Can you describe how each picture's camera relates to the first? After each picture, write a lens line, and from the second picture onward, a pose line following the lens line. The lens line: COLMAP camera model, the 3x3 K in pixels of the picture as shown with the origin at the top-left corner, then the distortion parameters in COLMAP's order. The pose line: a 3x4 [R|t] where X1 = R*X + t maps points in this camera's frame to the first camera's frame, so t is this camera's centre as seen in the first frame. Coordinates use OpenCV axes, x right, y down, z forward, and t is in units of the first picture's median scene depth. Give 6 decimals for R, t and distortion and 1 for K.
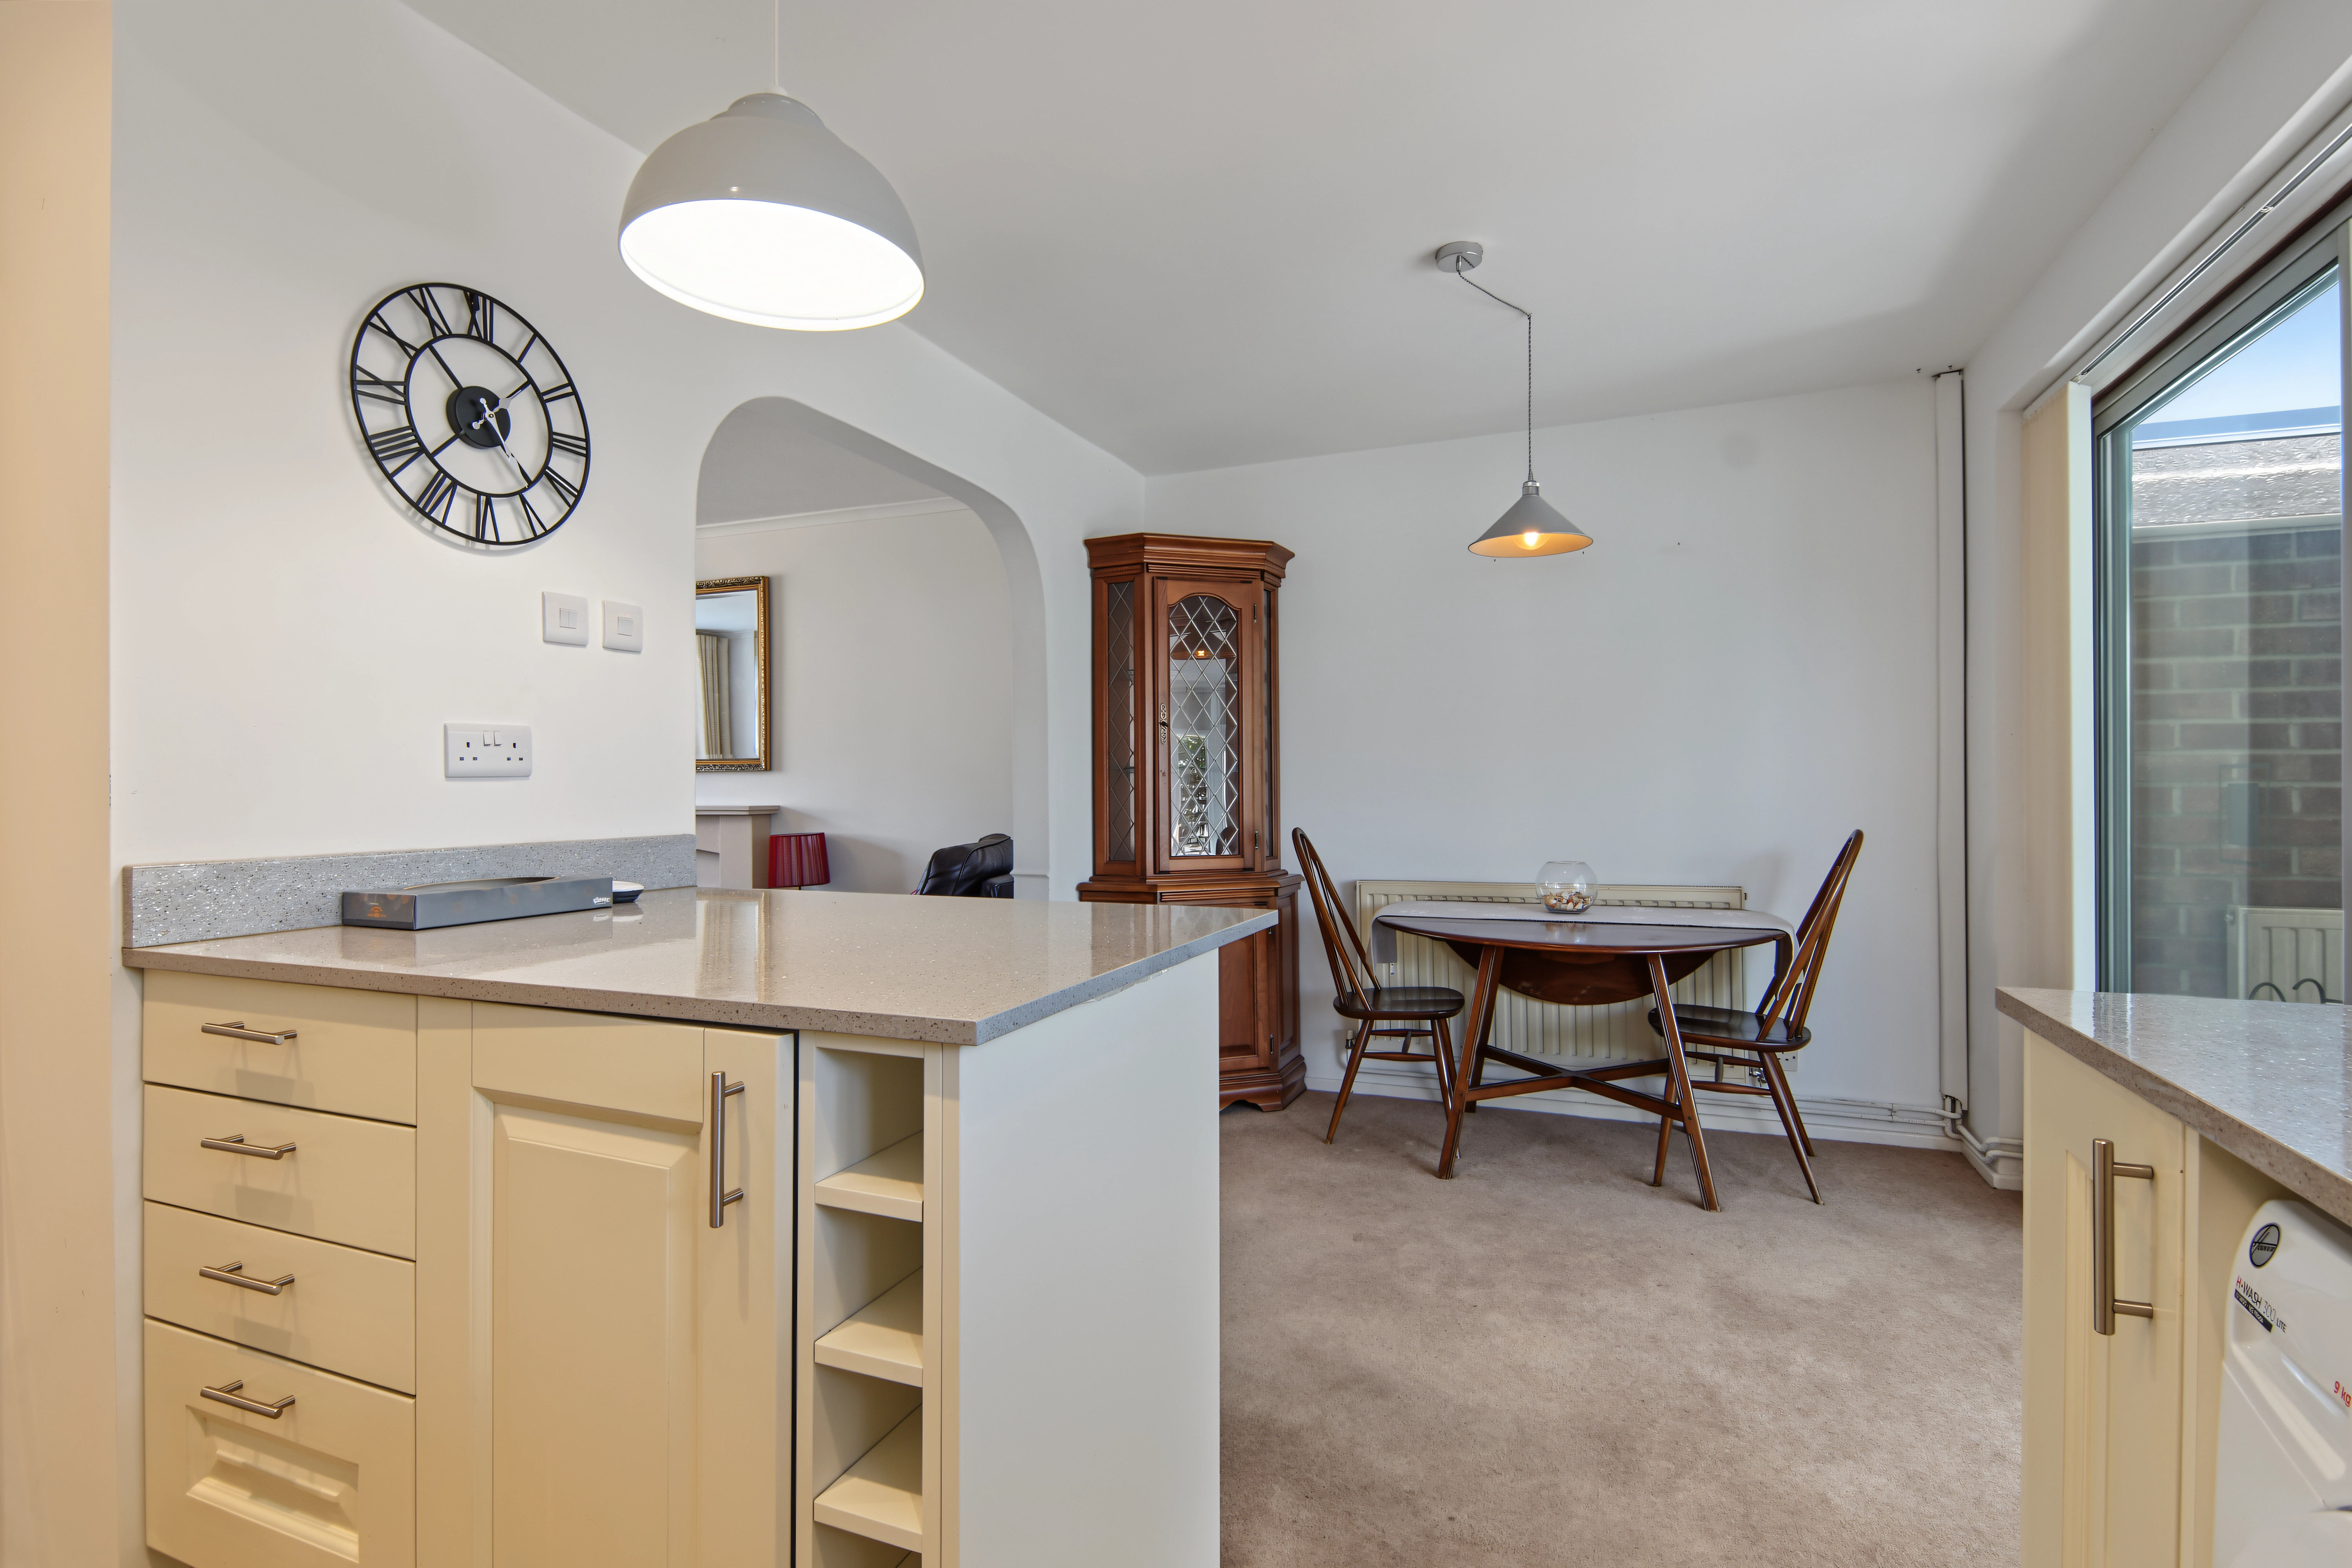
lens RADIAL K [[1128.4, 0, 1141.8], [0, 1128.4, 781.5], [0, 0, 1]] dist [0.010874, -0.008713]
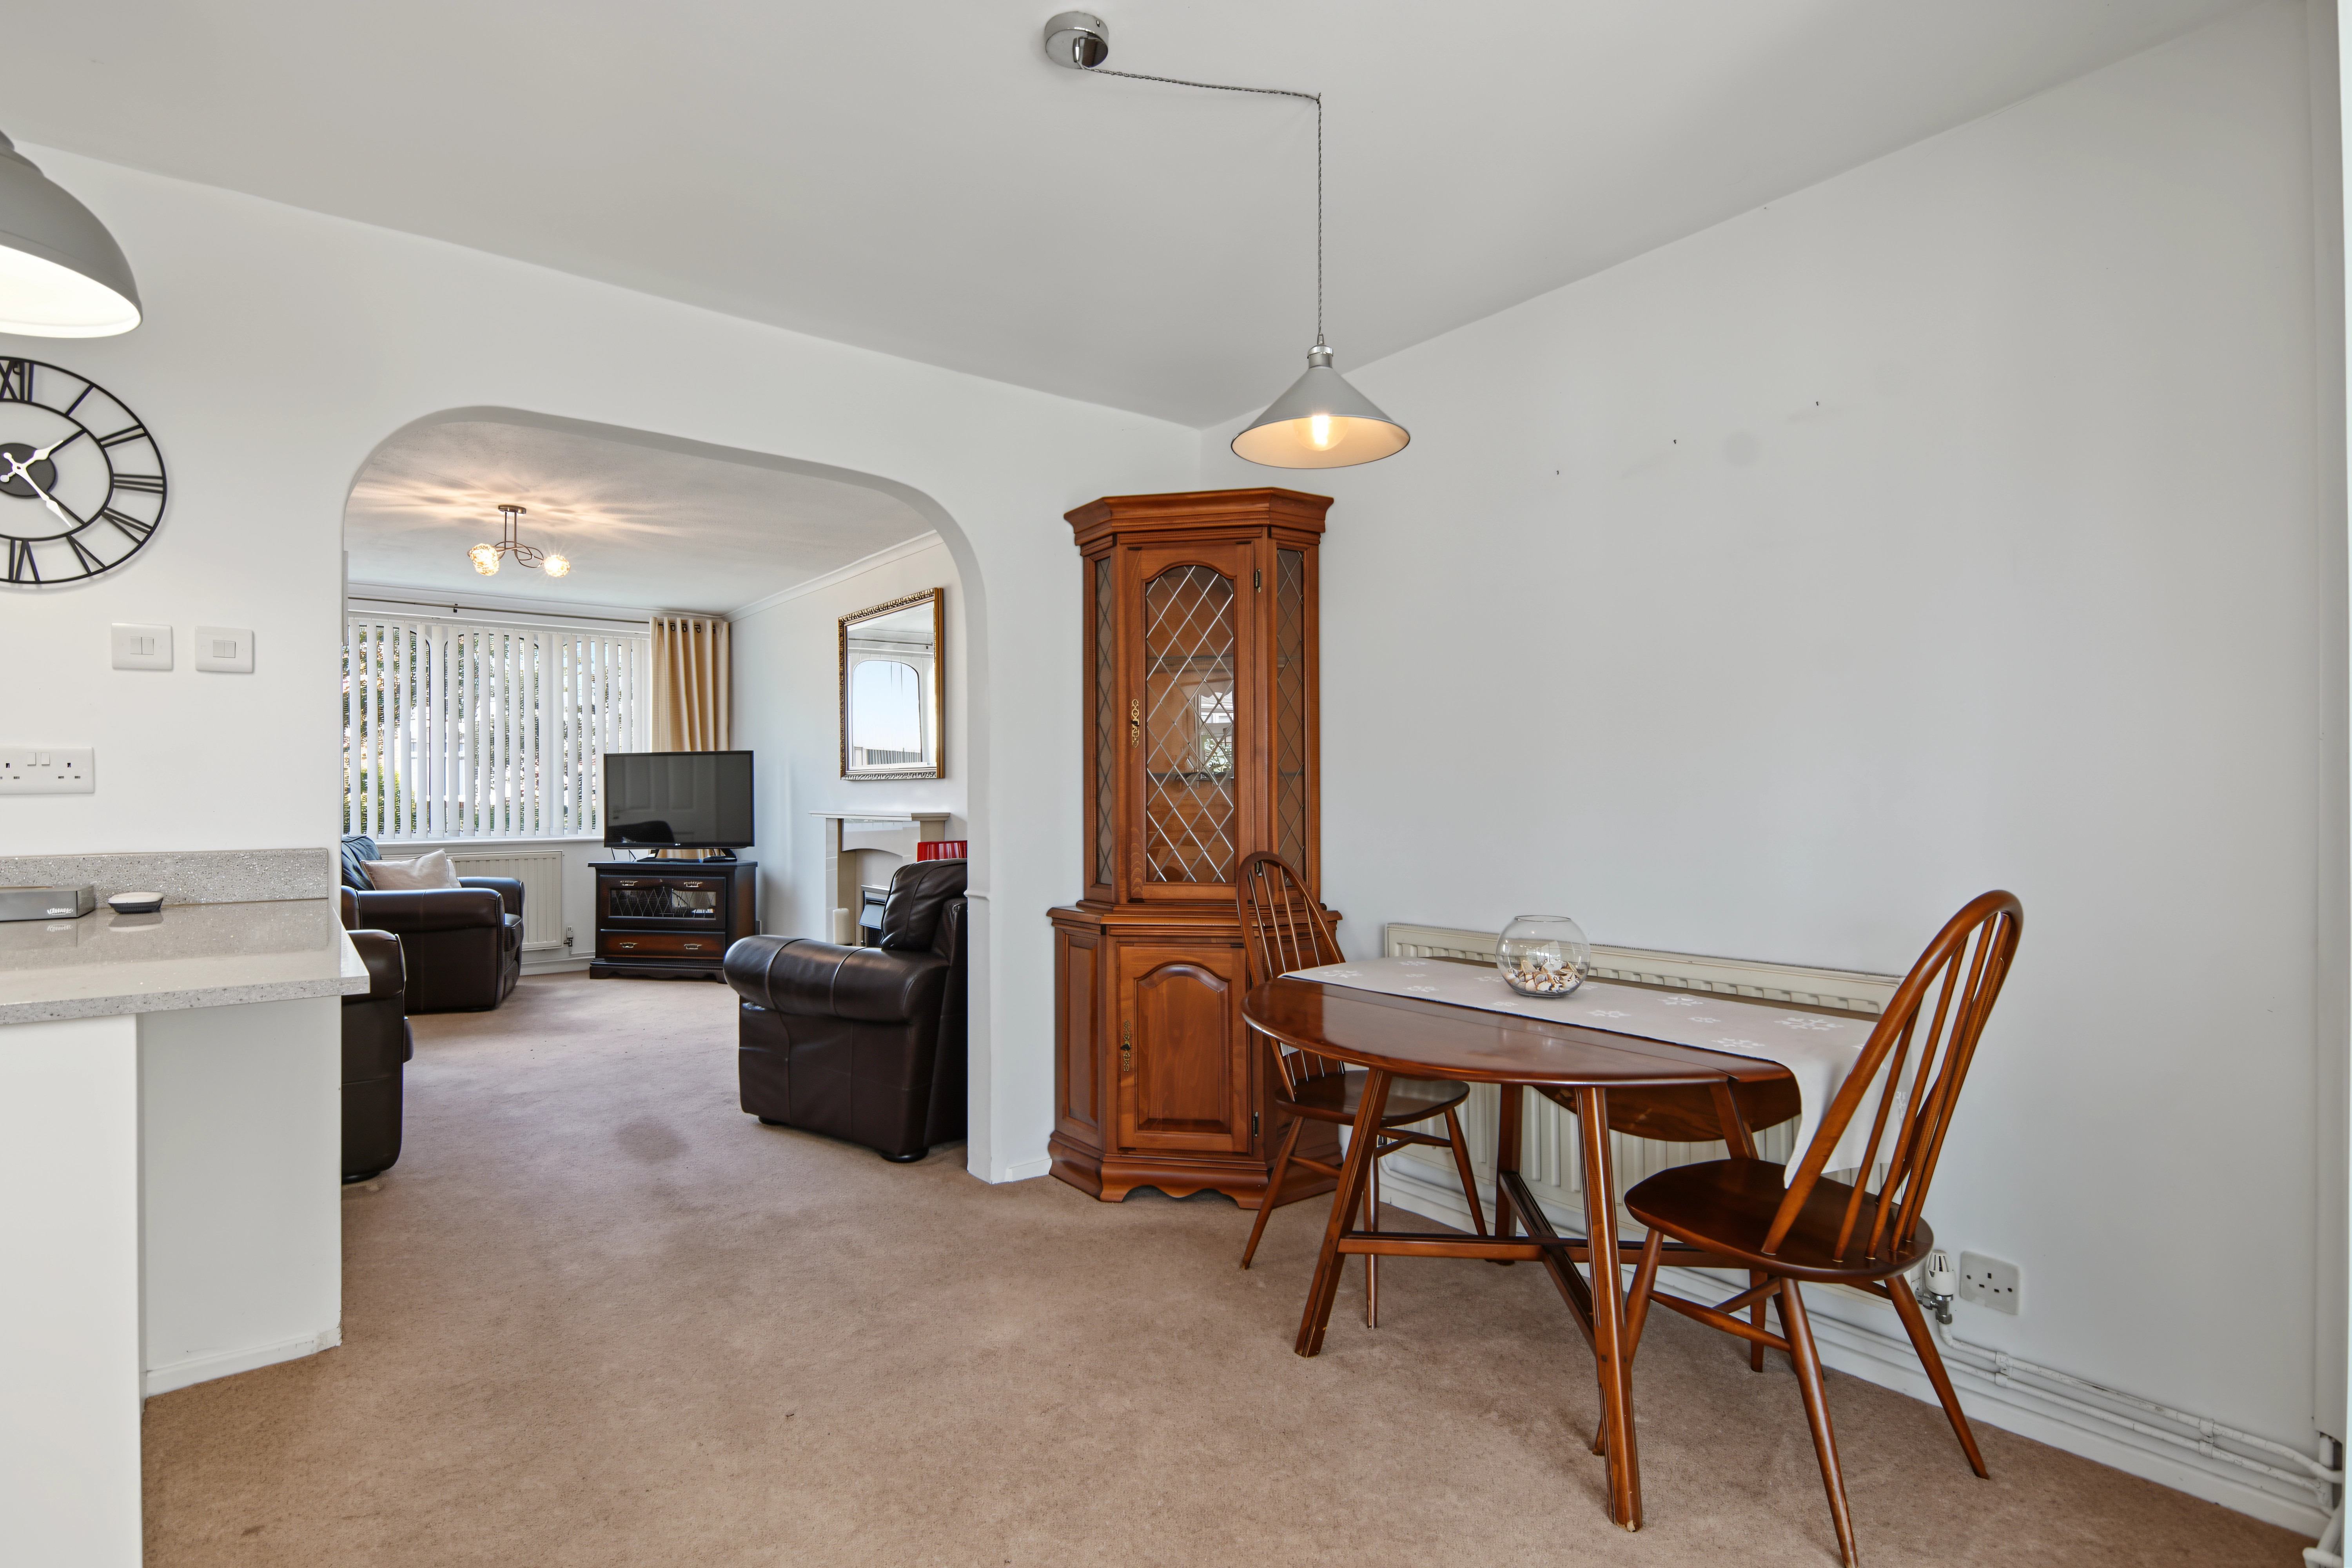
lens RADIAL K [[1128.4, 0, 1126.7], [0, 1128.4, 792.4], [0, 0, 1]] dist [0.010874, -0.008713]
pose [[0.868332, 0.000947, -0.495982, 0.841530], [0.002483, 0.999977, 0.006256, -0.009744], [0.495977, -0.006664, 0.868310, 0.532439]]
